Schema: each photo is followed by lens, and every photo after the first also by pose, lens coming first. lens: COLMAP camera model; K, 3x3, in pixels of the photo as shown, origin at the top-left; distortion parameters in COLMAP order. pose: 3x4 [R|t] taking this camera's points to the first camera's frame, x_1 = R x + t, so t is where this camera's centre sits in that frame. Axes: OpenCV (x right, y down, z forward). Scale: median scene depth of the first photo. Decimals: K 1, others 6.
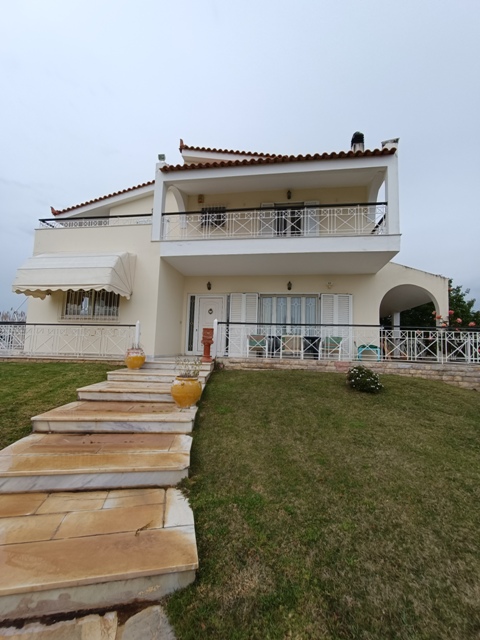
lens RADIAL K [[290.1, 0, 240.1], [0, 290.1, 318.2], [0, 0, 1]] dist [-0.010598, 0.005733]
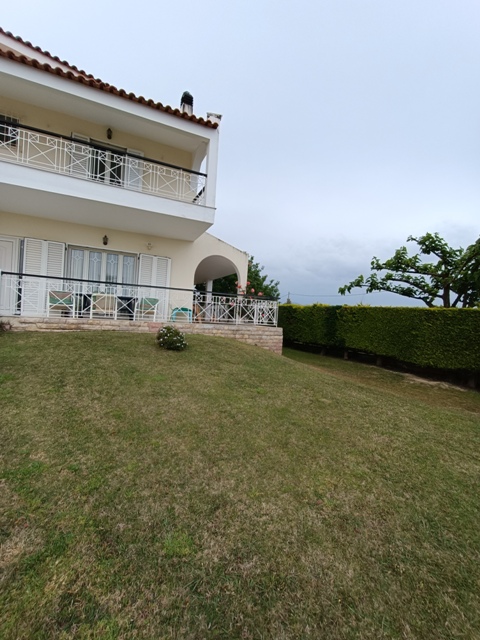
lens RADIAL K [[290.1, 0, 241.1], [0, 290.1, 318.8], [0, 0, 1]] dist [-0.010598, 0.005733]
pose [[0.828373, 0.013755, 0.560008, 0.023261], [-0.086046, 0.990959, 0.102941, 0.003615], [-0.553529, -0.133461, 0.822067, -0.014339]]
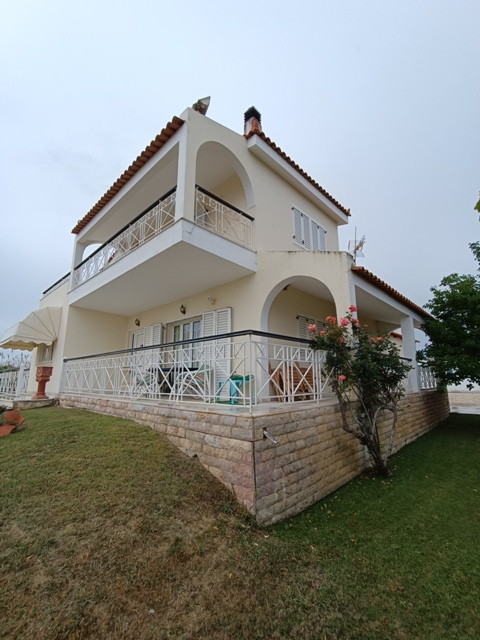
lens RADIAL K [[290.1, 0, 236.8], [0, 290.1, 318.2], [0, 0, 1]] dist [-0.010598, 0.005733]
pose [[0.824377, -0.150267, -0.545731, 0.980295], [0.082711, 0.985749, -0.146484, 0.068578], [0.559966, 0.075620, 0.825058, 0.481842]]
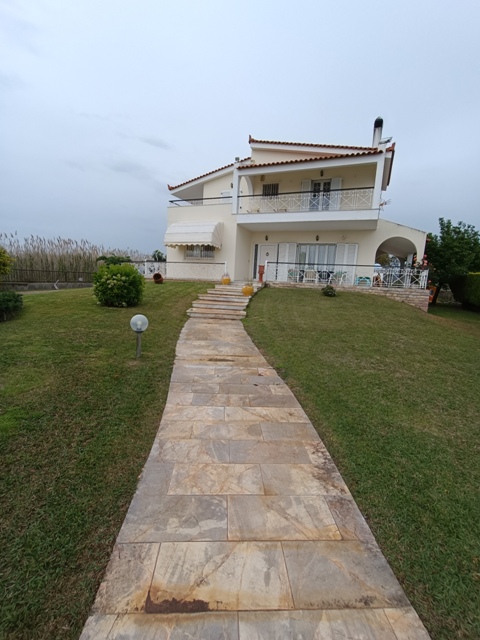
lens RADIAL K [[290.1, 0, 241.7], [0, 290.1, 318.8], [0, 0, 1]] dist [-0.010598, 0.005733]
pose [[0.970260, 0.053555, -0.236067, 0.210702], [0.000335, 0.974921, 0.222549, -0.044082], [0.242065, -0.216010, 0.945909, -0.828052]]
